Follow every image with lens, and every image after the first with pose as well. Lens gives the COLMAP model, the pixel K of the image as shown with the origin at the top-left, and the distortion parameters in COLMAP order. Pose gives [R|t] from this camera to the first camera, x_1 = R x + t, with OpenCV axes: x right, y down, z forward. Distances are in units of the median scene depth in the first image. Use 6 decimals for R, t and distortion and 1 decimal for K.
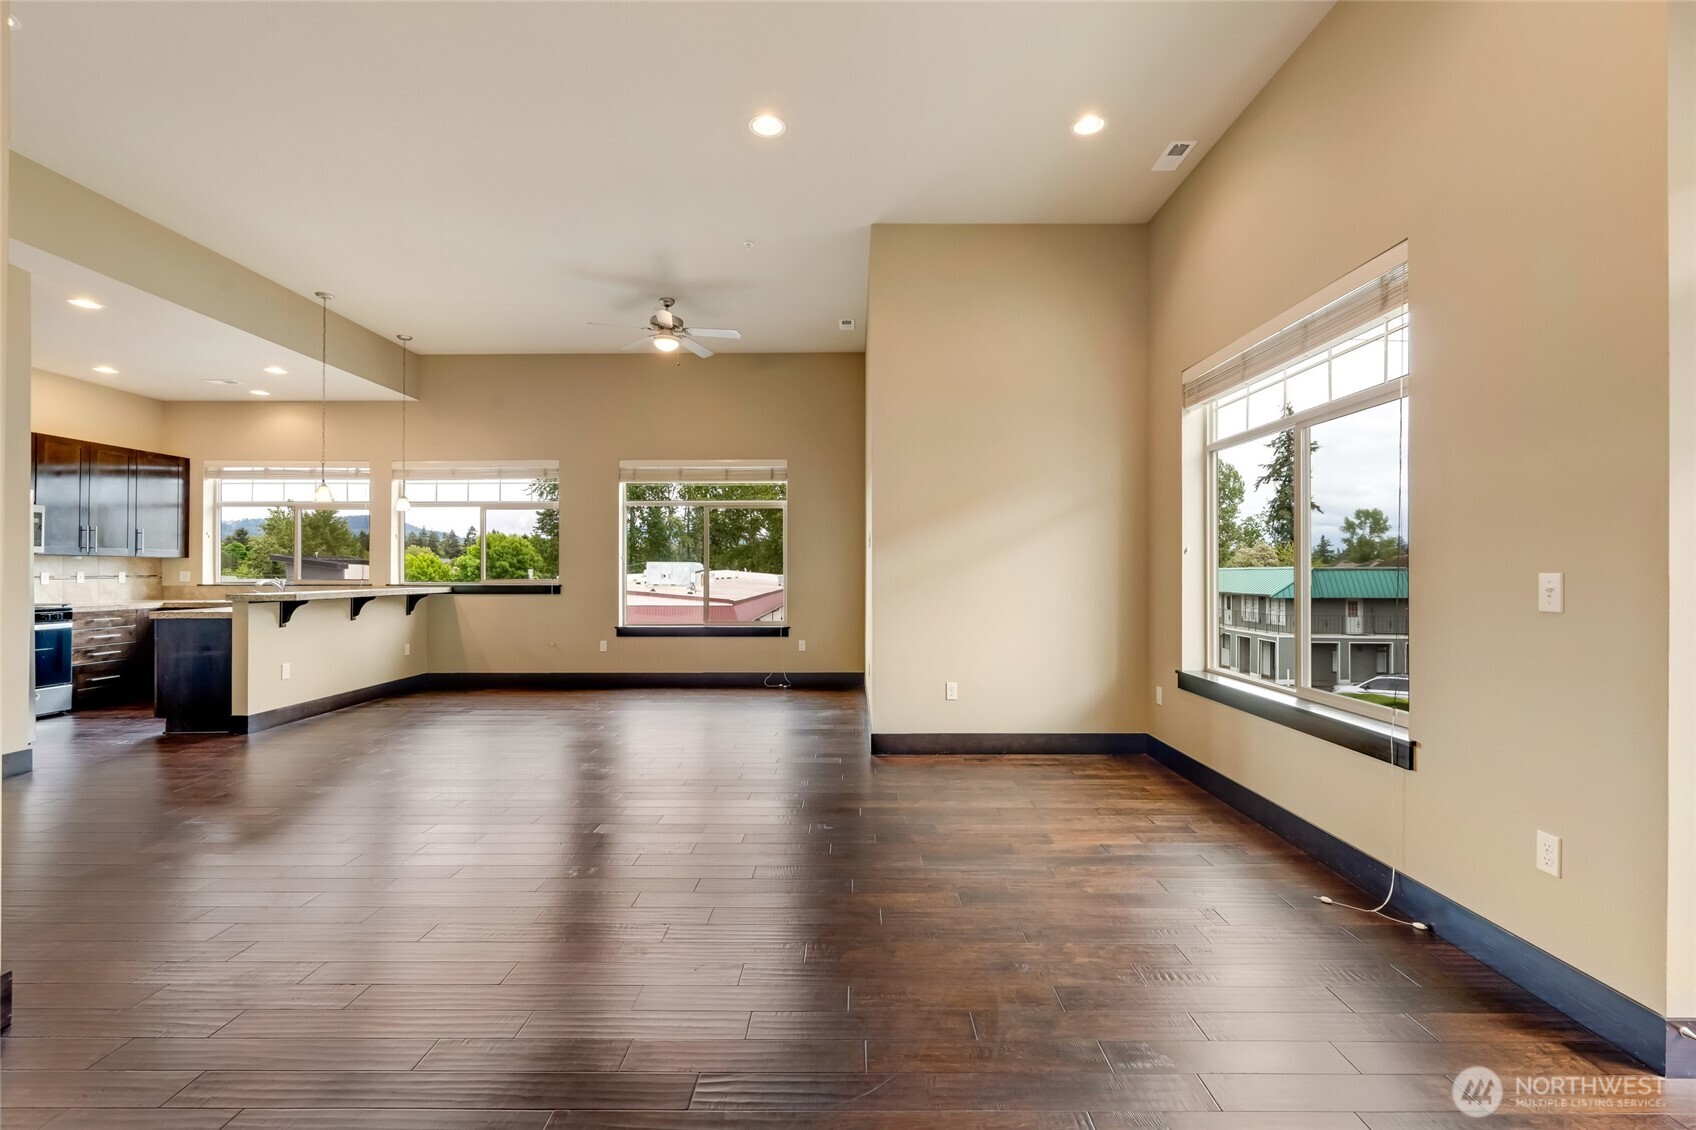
lens RADIAL K [[748.0, 0, 848.7], [0, 748.0, 564.2], [0, 0, 1]] dist [-0.002453, 0.000062]
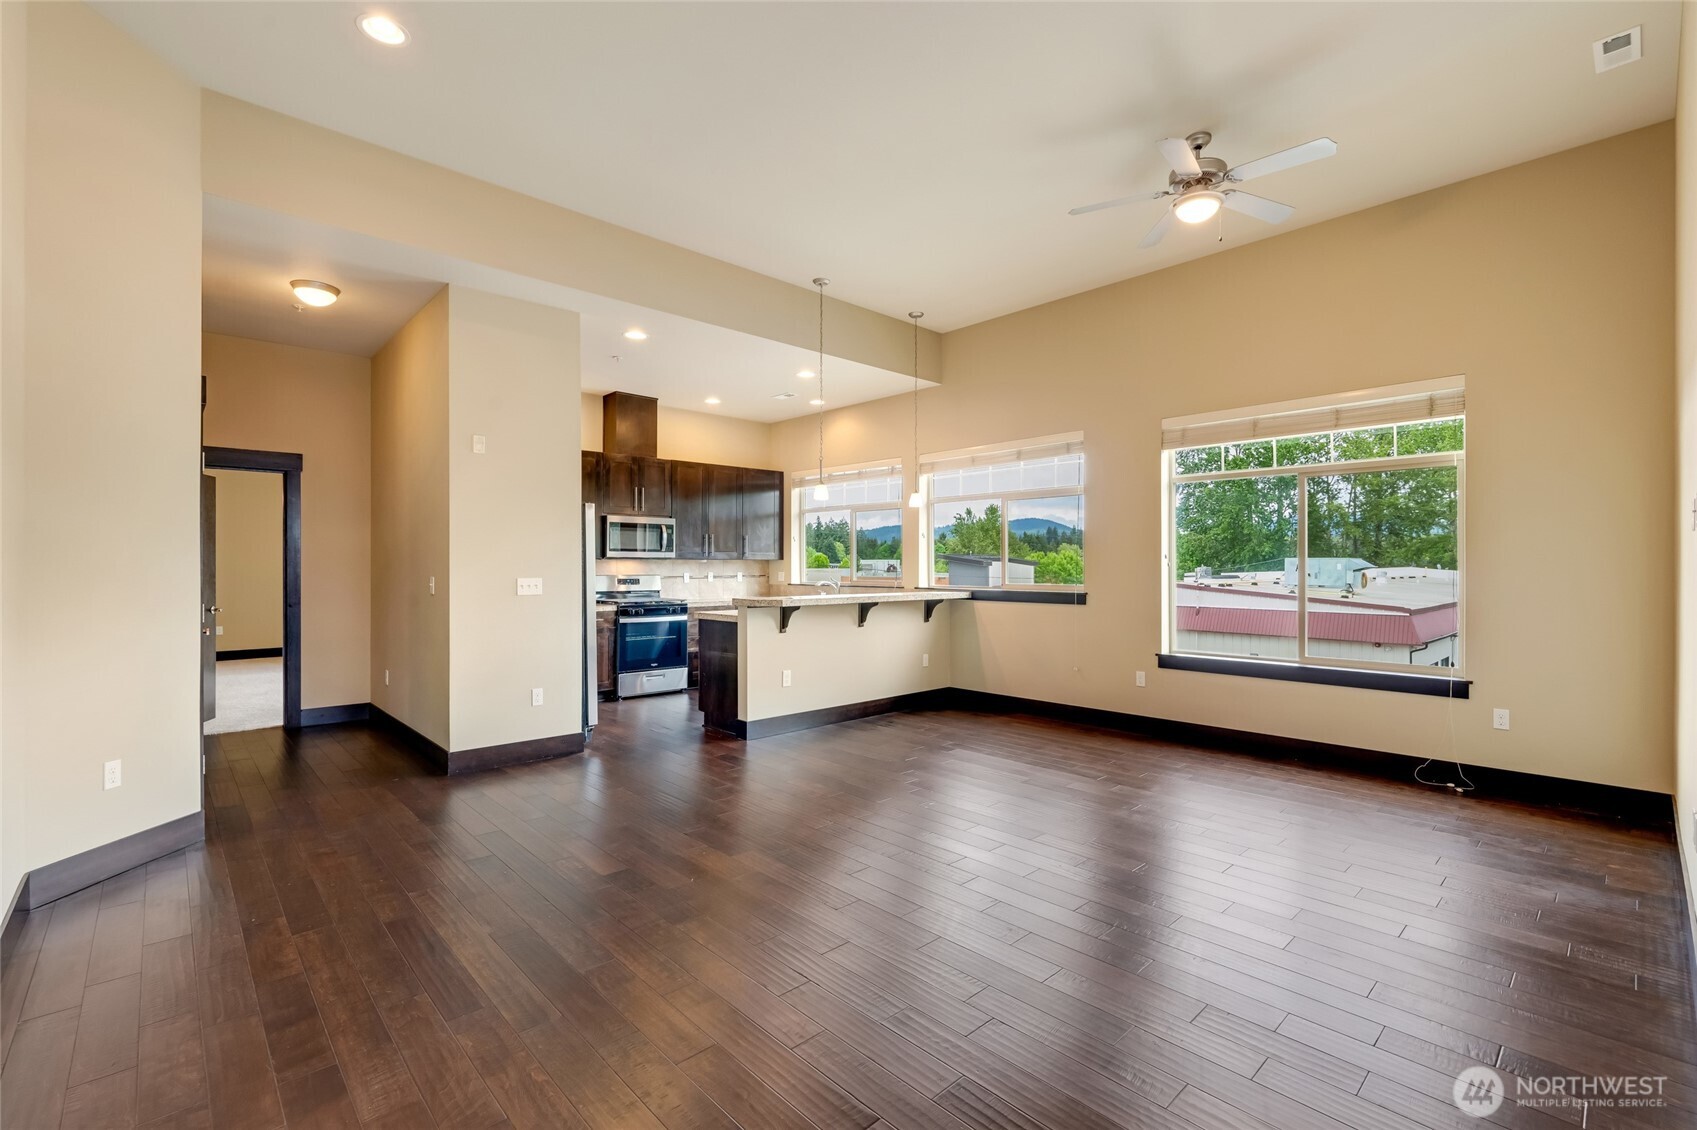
lens RADIAL K [[748.5, 0, 849.2], [0, 748.5, 564.2], [0, 0, 1]] dist [-0.002453, 0.000062]
pose [[0.689195, -0.001667, -0.724574, 0.003273], [0.005392, 0.999981, 0.002829, -0.005152], [0.724556, -0.005856, 0.689191, 0.299486]]
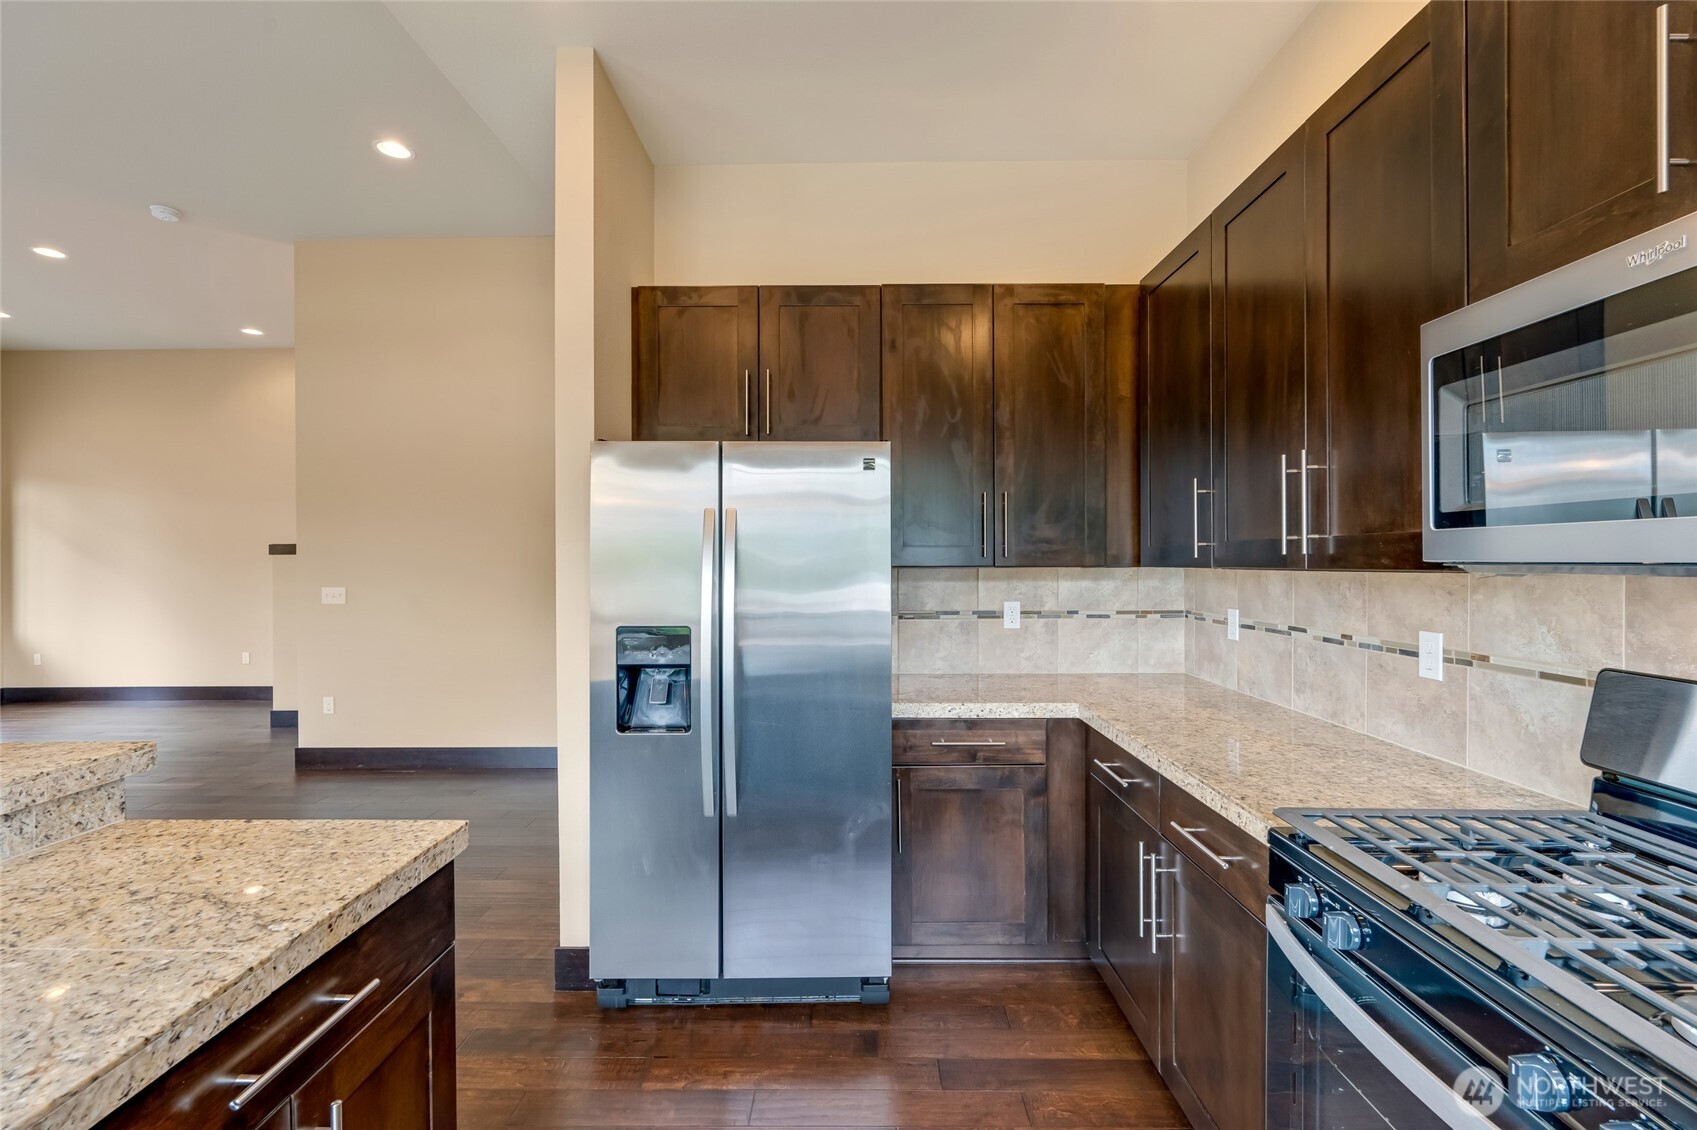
lens RADIAL K [[748.5, 0, 849.2], [0, 748.5, 564.2], [0, 0, 1]] dist [-0.002453, 0.000062]
pose [[-1.000000, 0.000069, -0.000343, -0.764073], [0.000069, 1.000000, -0.000748, -0.012822], [0.000343, -0.000748, -1.000000, 0.895658]]
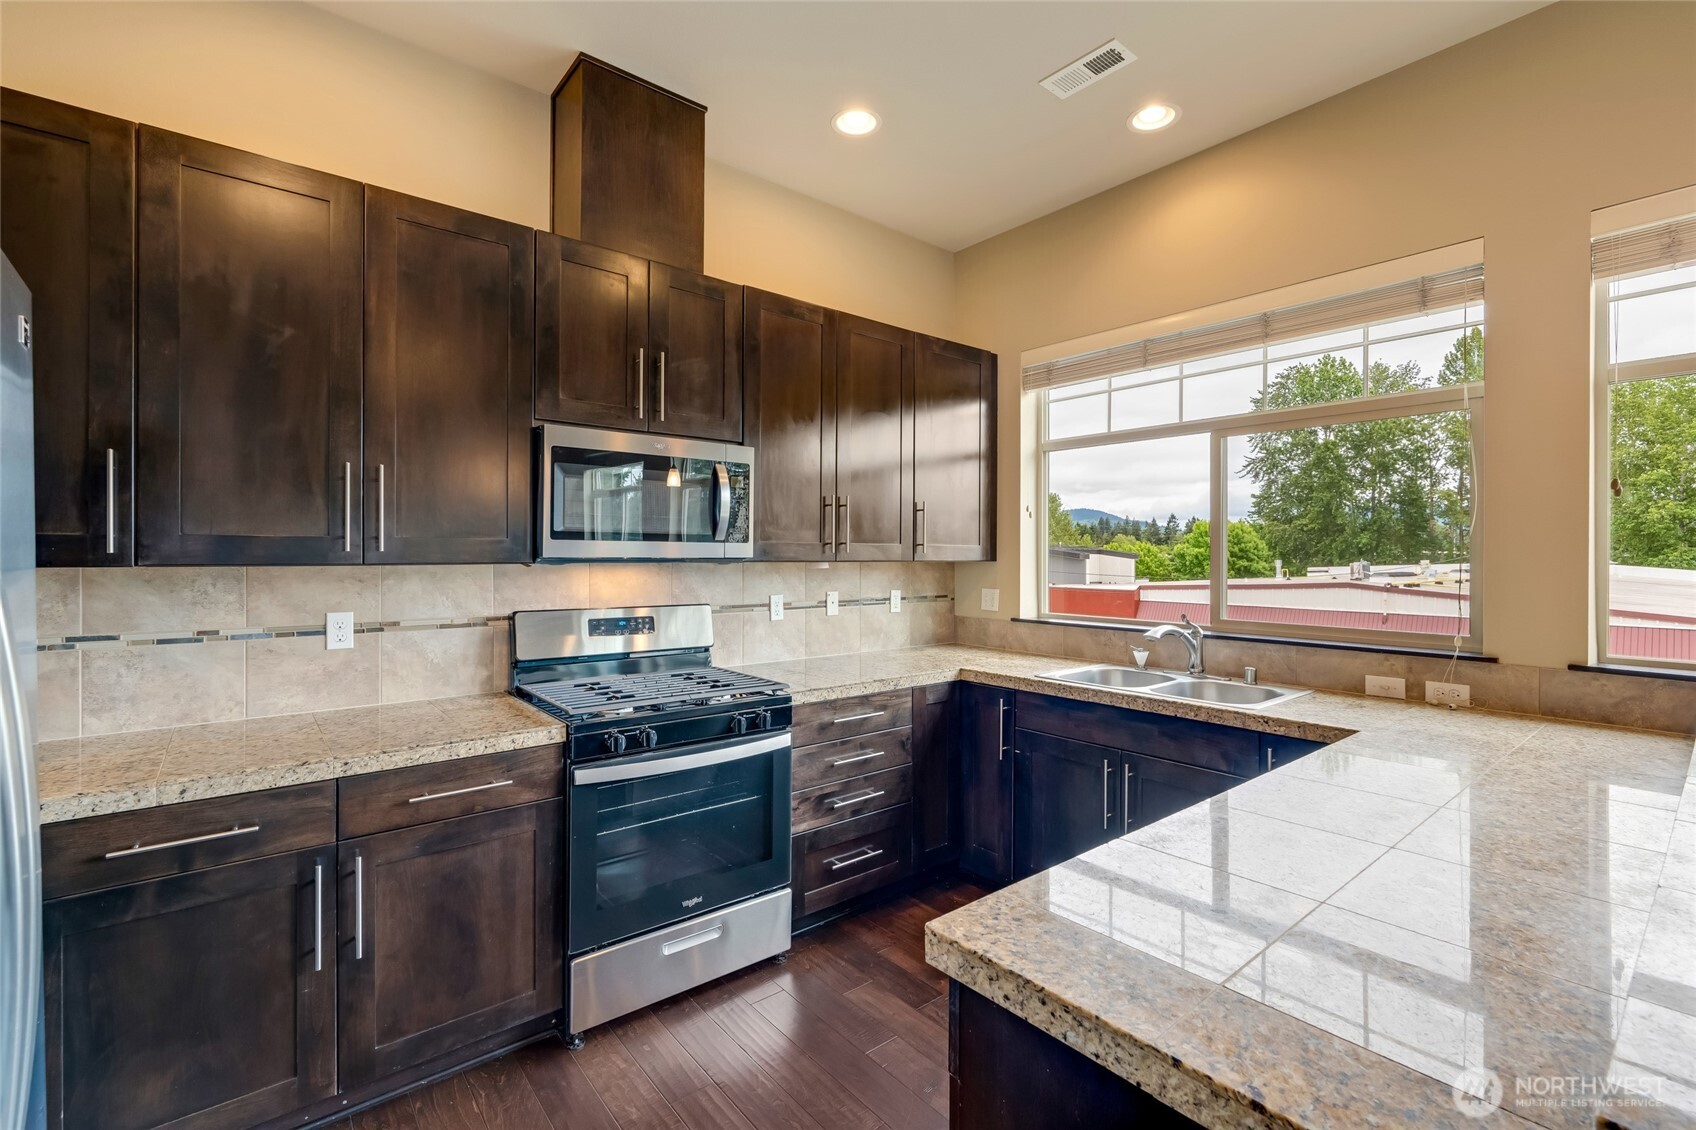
lens RADIAL K [[741.3, 0, 847.6], [0, 741.3, 551.7], [0, 0, 1]] dist [-0.002032, 0.000548]
pose [[0.639570, -0.004626, -0.768719, -0.590001], [0.004368, 0.999988, -0.002384, -0.014564], [0.768721, -0.001833, 0.639582, 0.633956]]
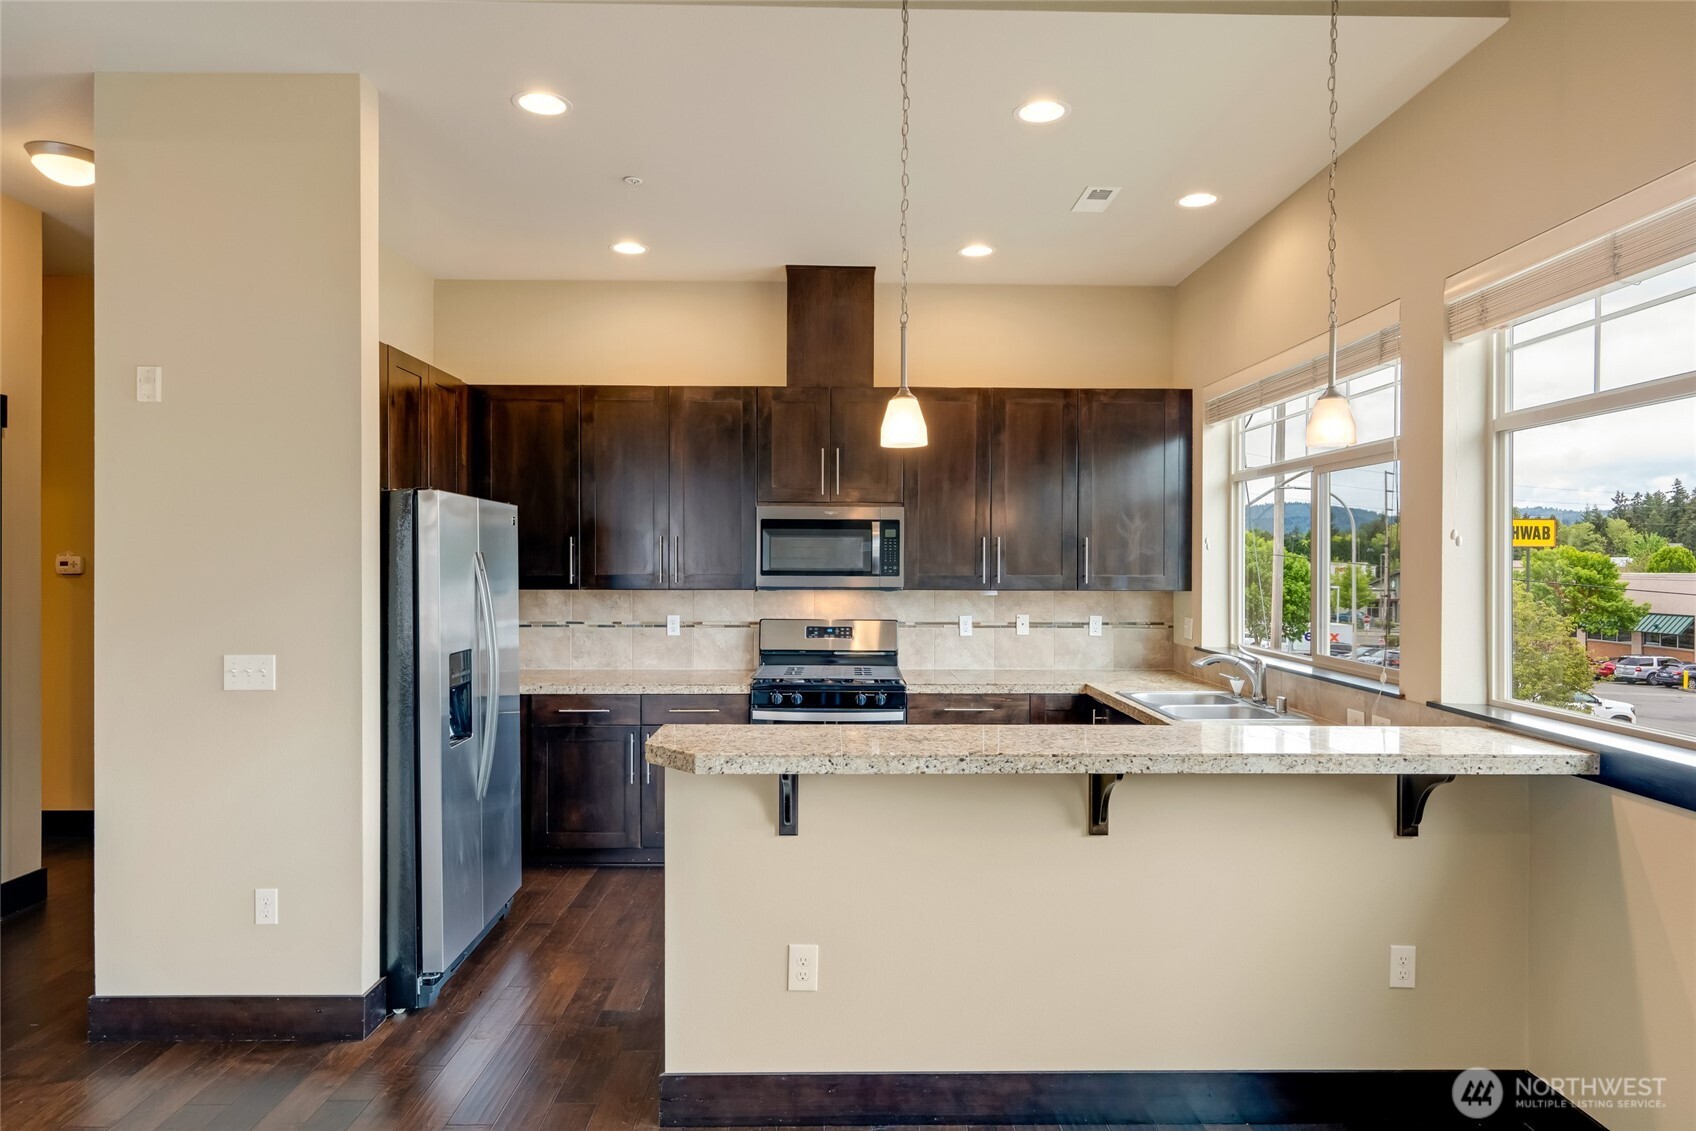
lens RADIAL K [[998.2, 0, 848.0], [0, 998.2, 565.5], [0, 0, 1]] dist [-0.001422, -0.000231]
pose [[0.025051, 0.003335, -0.999681, -0.234869], [0.003798, 0.999987, 0.003431, -0.029346], [0.999679, -0.003883, 0.025038, 0.772623]]
